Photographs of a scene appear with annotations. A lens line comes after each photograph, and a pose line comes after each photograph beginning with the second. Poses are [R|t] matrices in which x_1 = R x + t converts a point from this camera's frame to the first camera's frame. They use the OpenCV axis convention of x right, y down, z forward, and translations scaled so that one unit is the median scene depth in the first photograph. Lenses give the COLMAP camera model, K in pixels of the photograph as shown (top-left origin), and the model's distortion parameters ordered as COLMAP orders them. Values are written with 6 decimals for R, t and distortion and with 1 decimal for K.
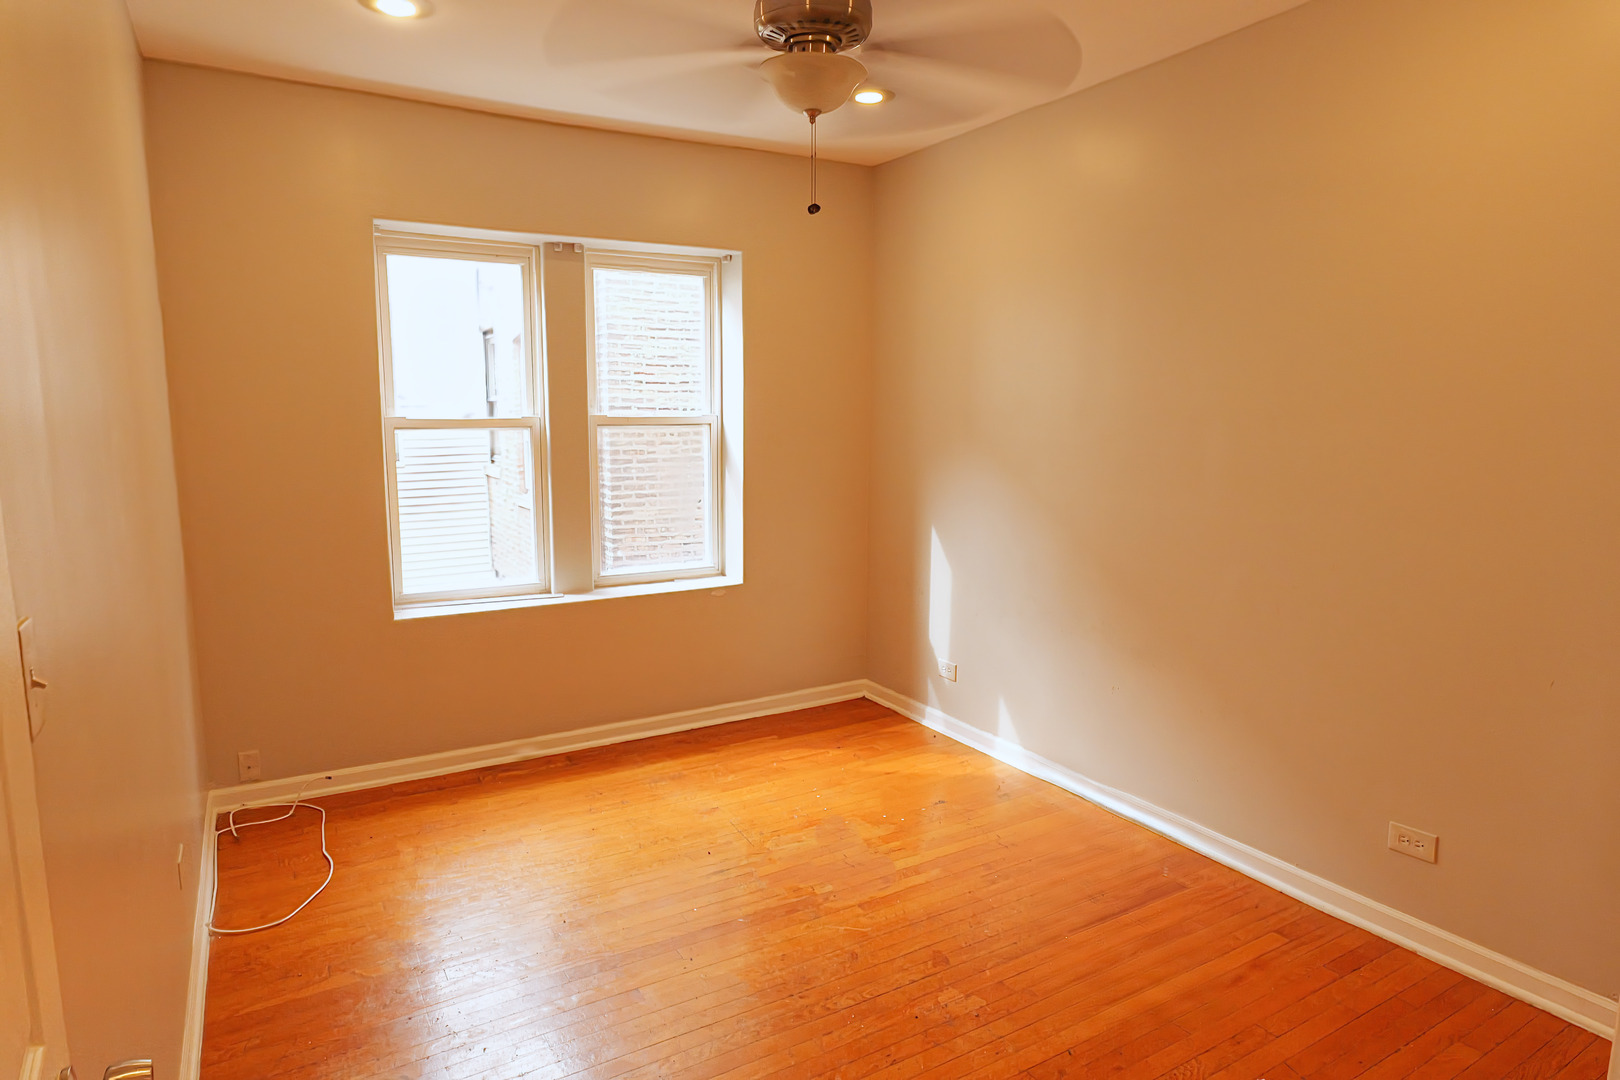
lens RADIAL K [[950.2, 0, 804.5], [0, 950.2, 544.3], [0, 0, 1]] dist [-0.035994, 0.026315]
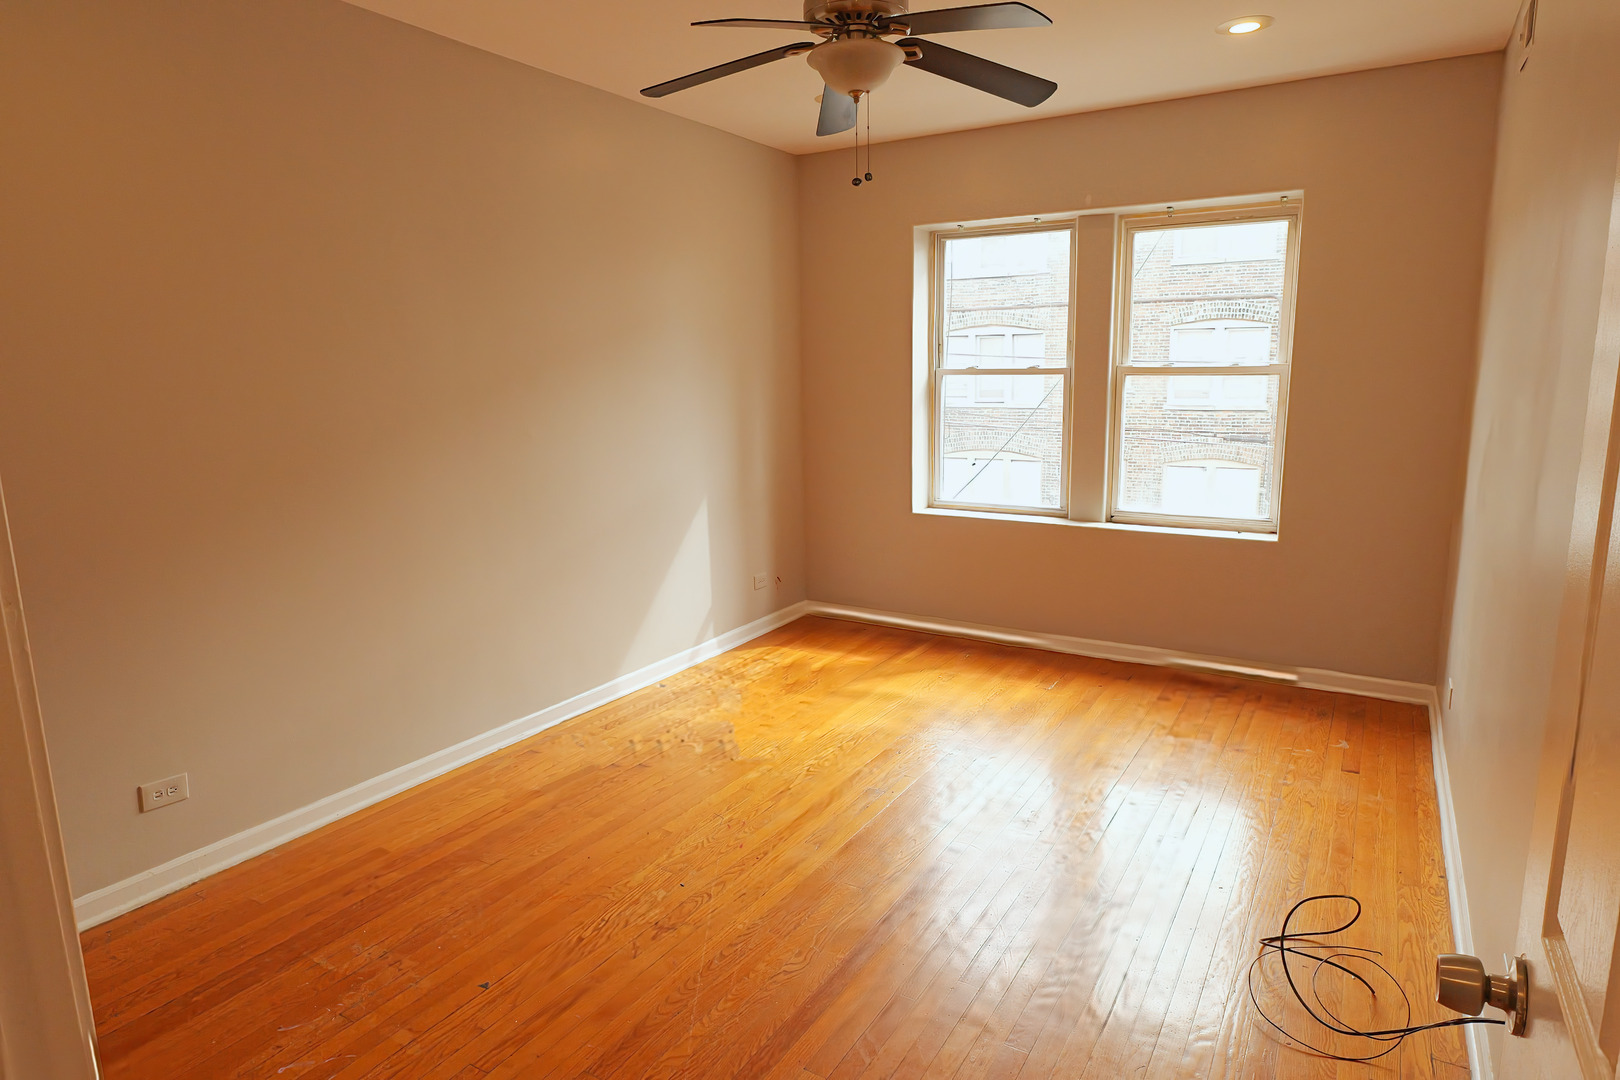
lens RADIAL K [[950.2, 0, 804.5], [0, 950.2, 544.3], [0, 0, 1]] dist [-0.035994, 0.026315]
pose [[0.476884, 0.160000, -0.864281, 0.736509], [-0.112162, 0.986331, 0.120707, -0.024770], [0.871781, 0.039376, 0.488311, 0.164585]]
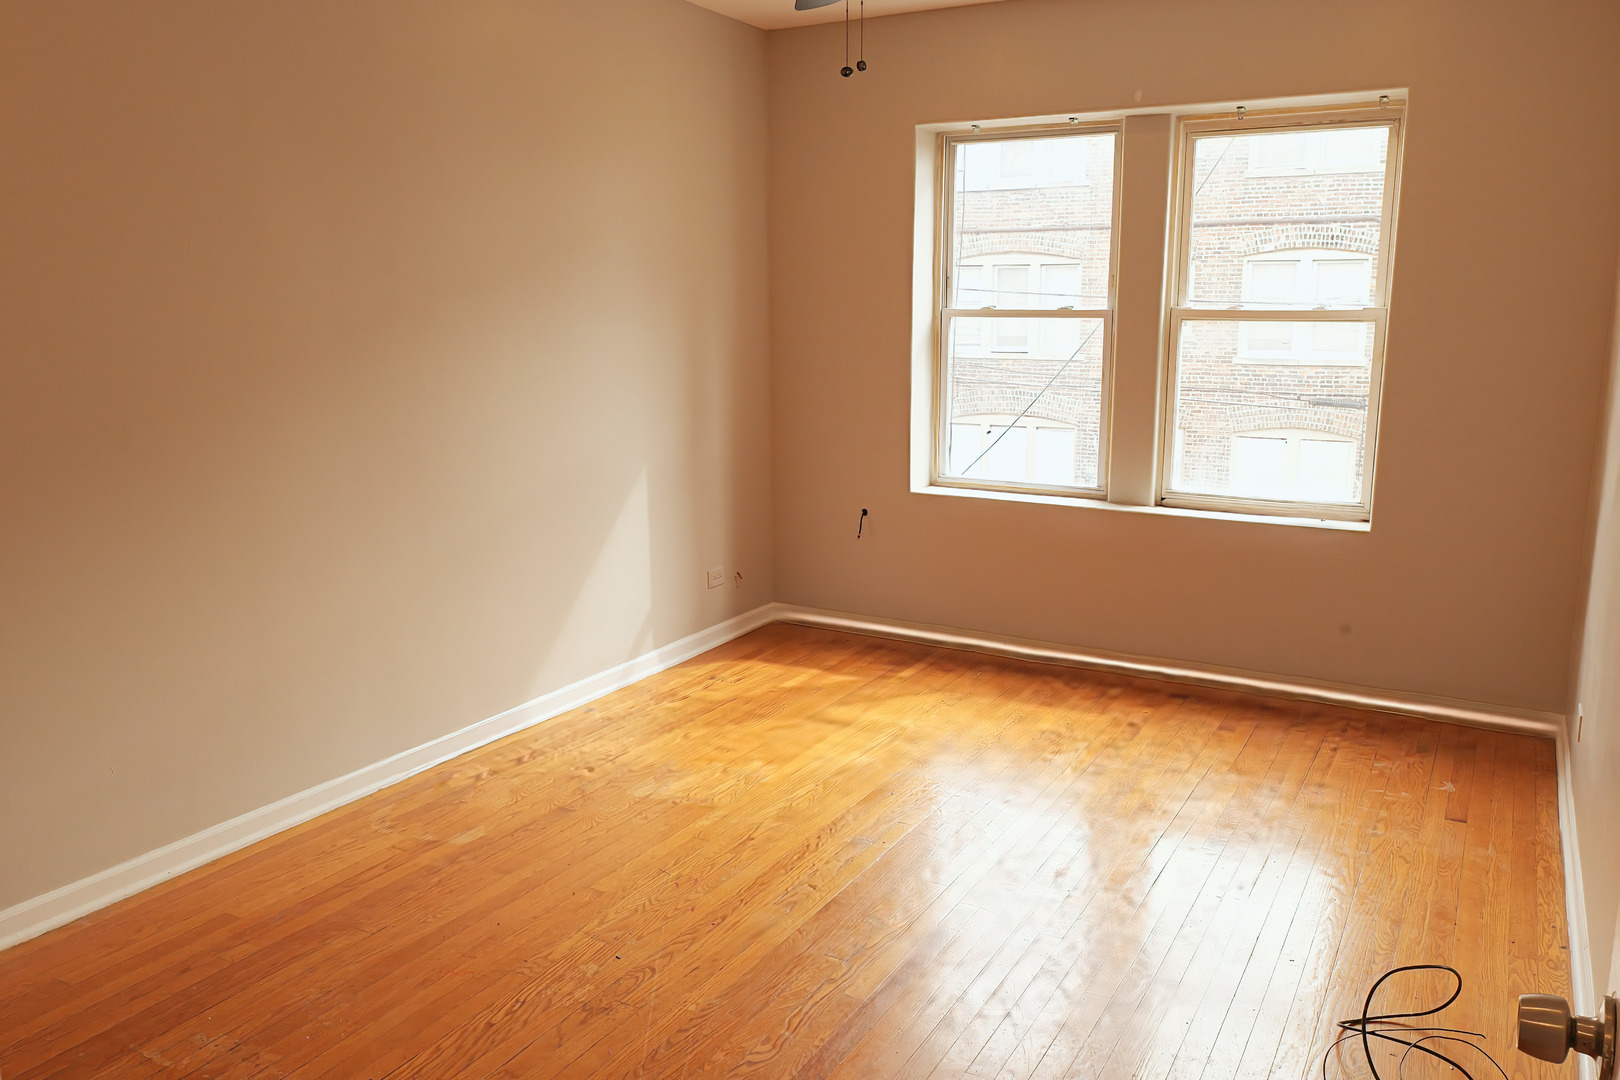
lens RADIAL K [[1233.4, 0, 806.6], [0, 1233.4, 538.8], [0, 0, 1]] dist [0.000082, -0.001718]
pose [[0.502095, 0.168049, -0.848328, 0.755448], [-0.125101, 0.984734, 0.121028, -0.024003], [0.855717, 0.045359, 0.515453, 0.148554]]
